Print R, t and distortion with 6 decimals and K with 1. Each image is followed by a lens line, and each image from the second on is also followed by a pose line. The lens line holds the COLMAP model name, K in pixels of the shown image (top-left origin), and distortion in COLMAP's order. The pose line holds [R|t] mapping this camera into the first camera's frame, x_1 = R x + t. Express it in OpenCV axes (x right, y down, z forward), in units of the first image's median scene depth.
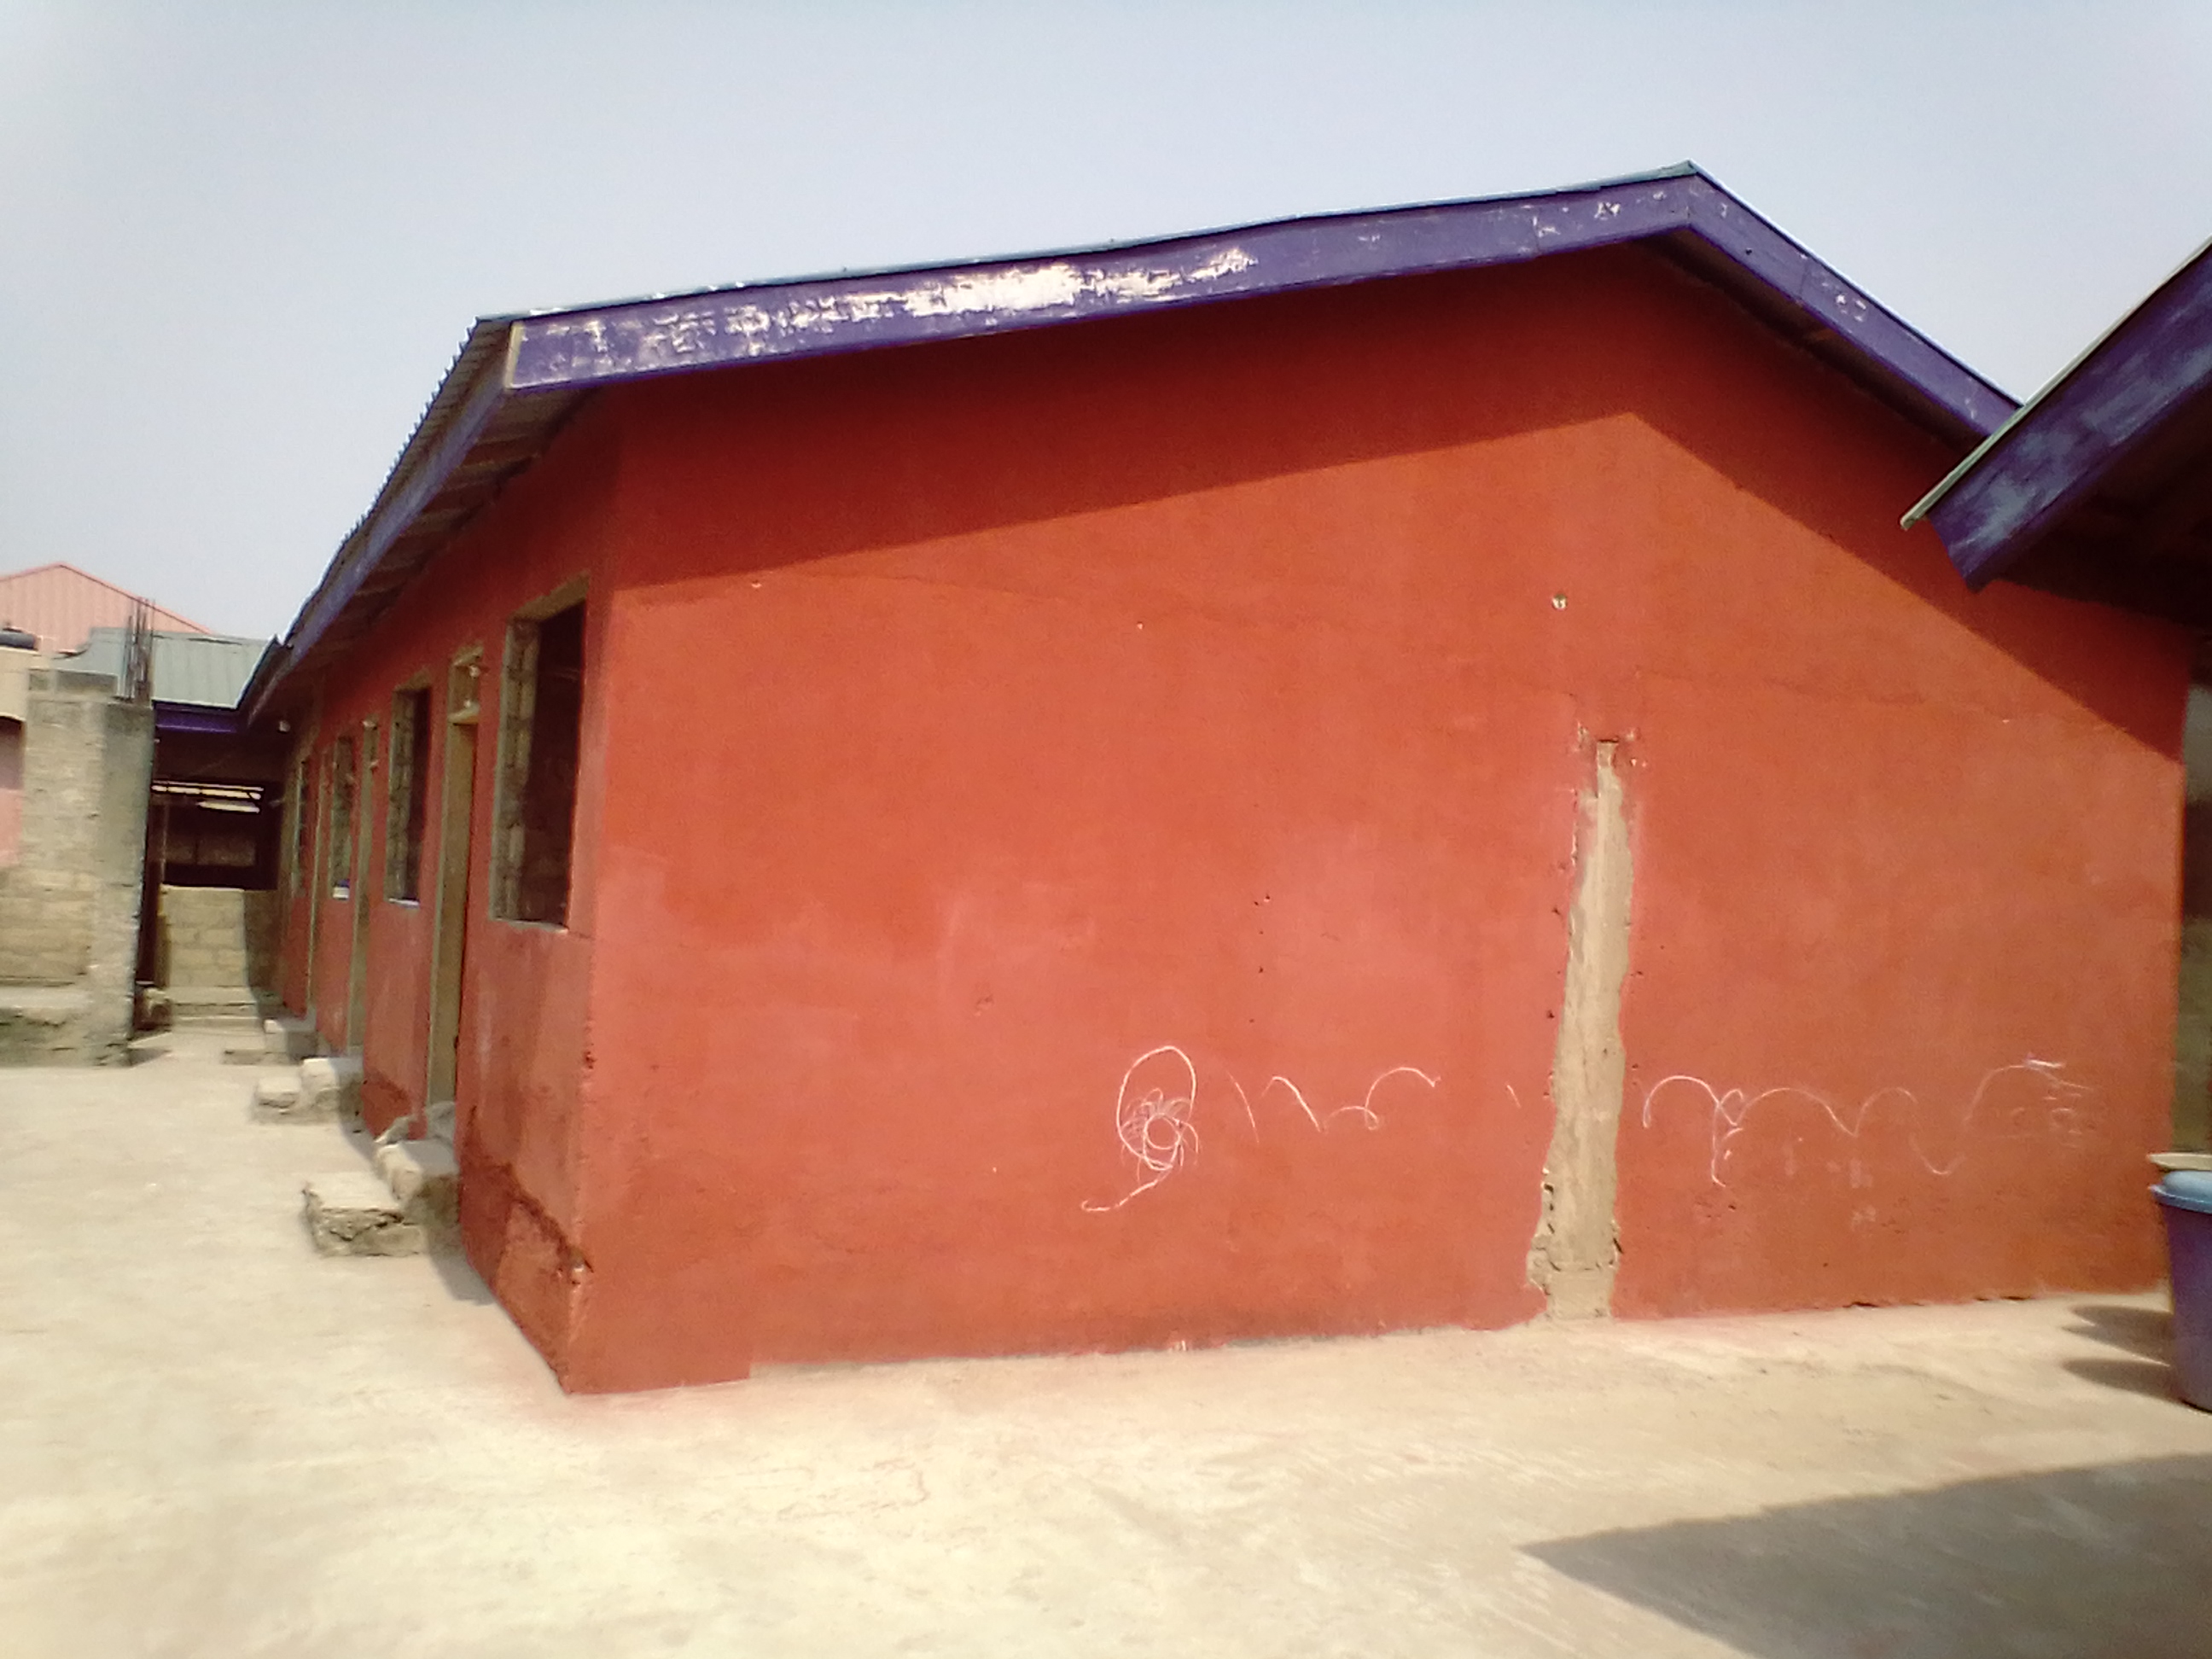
lens RADIAL K [[1948.0, 0, 1103.8], [0, 1948.0, 841.5], [0, 0, 1]] dist [-0.014725, 0.094470]
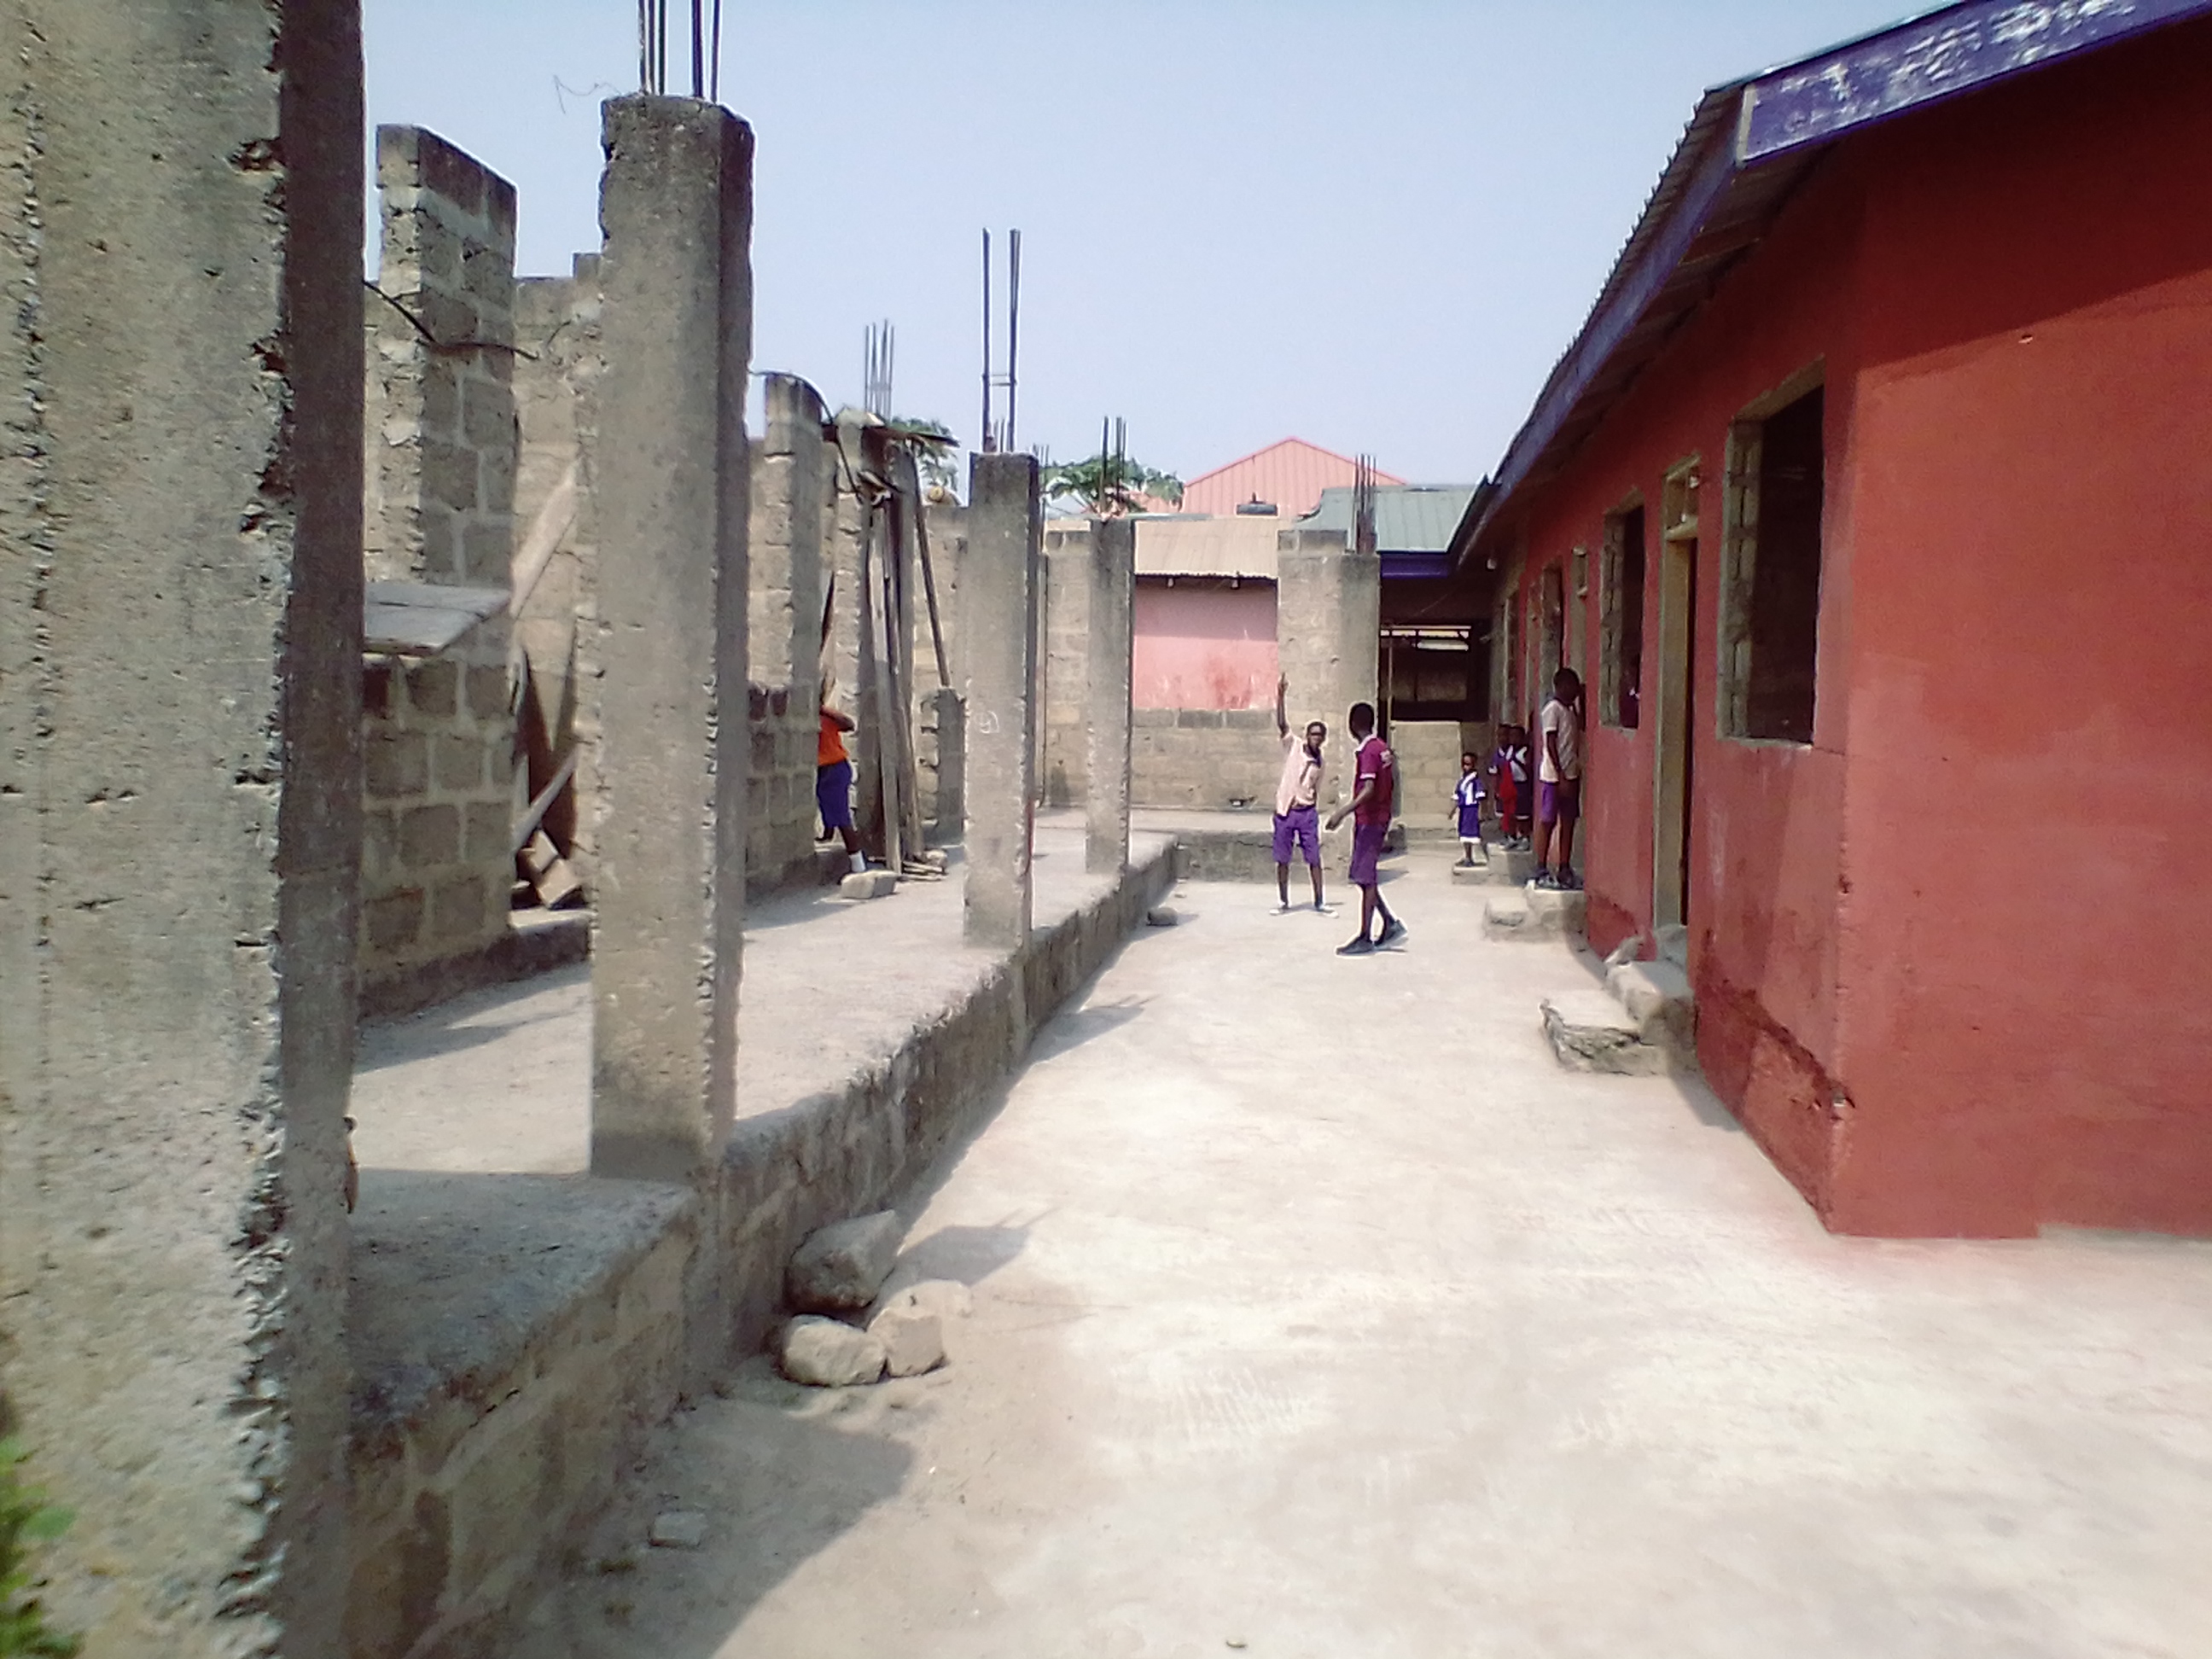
lens RADIAL K [[1948.0, 0, 1103.8], [0, 1948.0, 841.5], [0, 0, 1]] dist [-0.014725, 0.094470]
pose [[0.828136, -0.002568, -0.560522, -0.030820], [0.053147, 0.995844, 0.073958, 0.003694], [0.558003, -0.091037, 0.824830, 0.030891]]
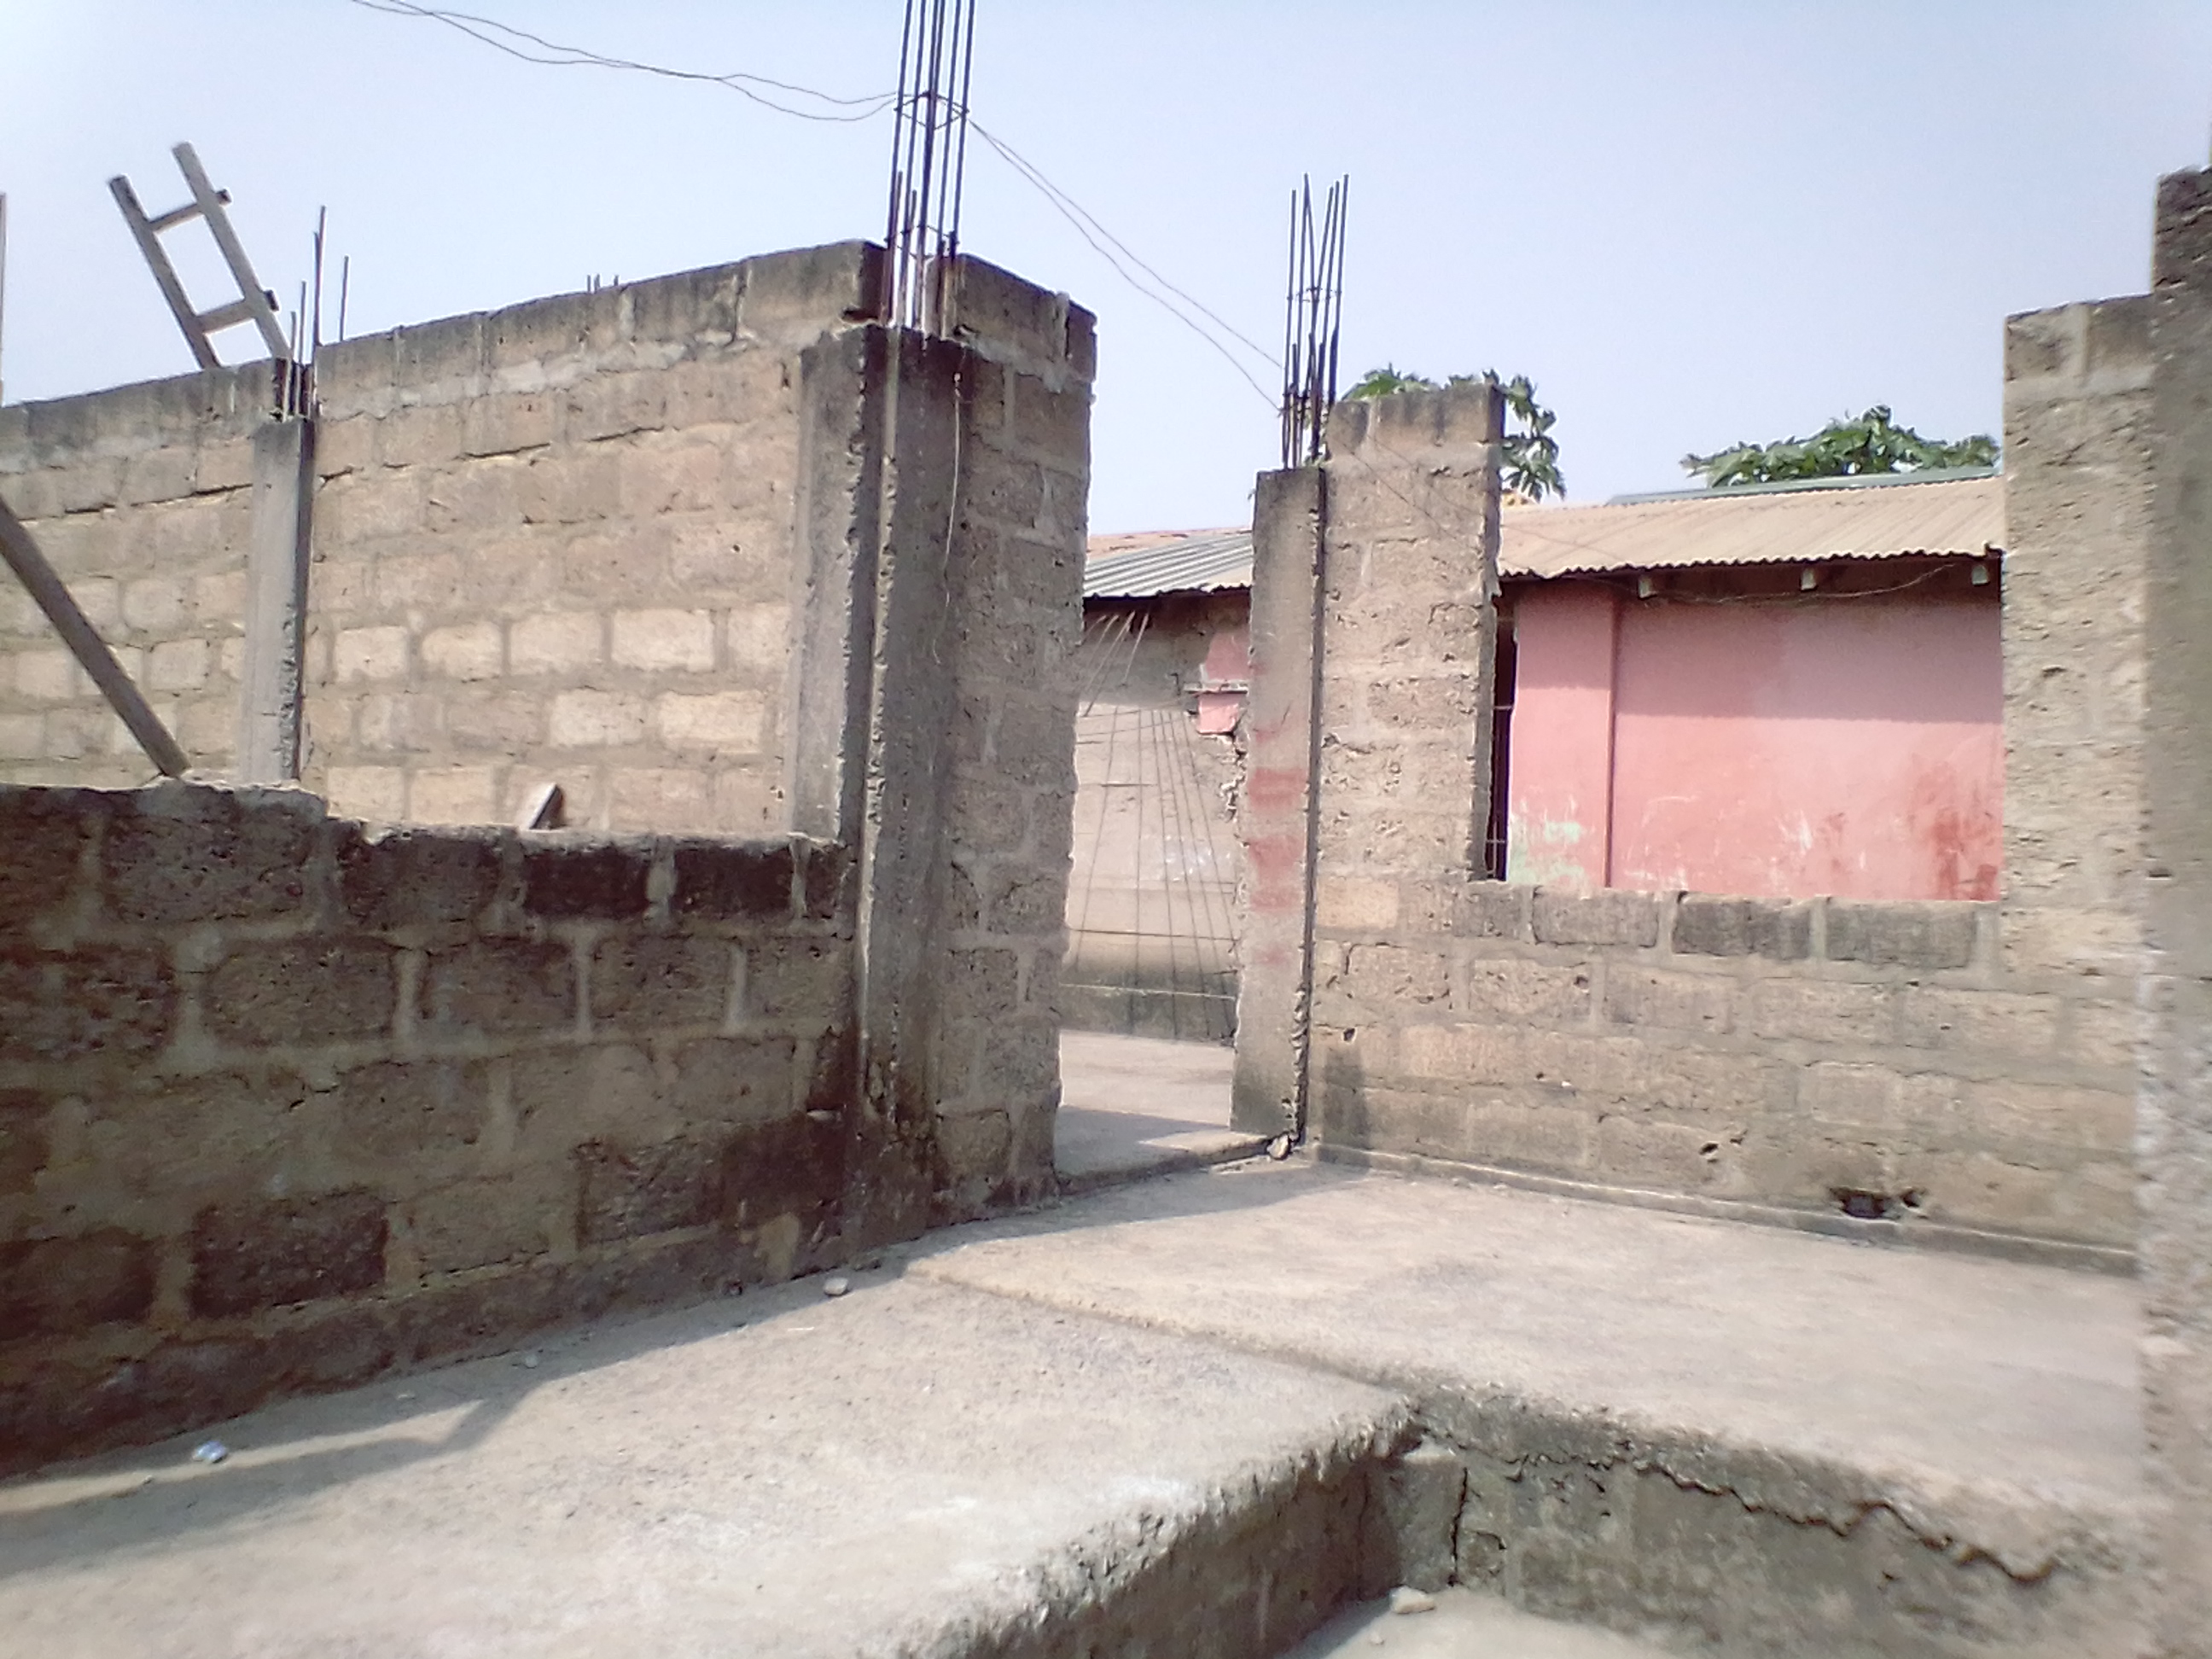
lens RADIAL K [[1956.4, 0, 1106.0], [0, 1956.4, 829.5], [0, 0, 1]] dist [0.006713, 0.025321]
pose [[0.487332, -0.047089, -0.871946, -1.248689], [0.027999, 0.998874, -0.038295, 0.033662], [0.872768, -0.005751, 0.488102, 2.606823]]
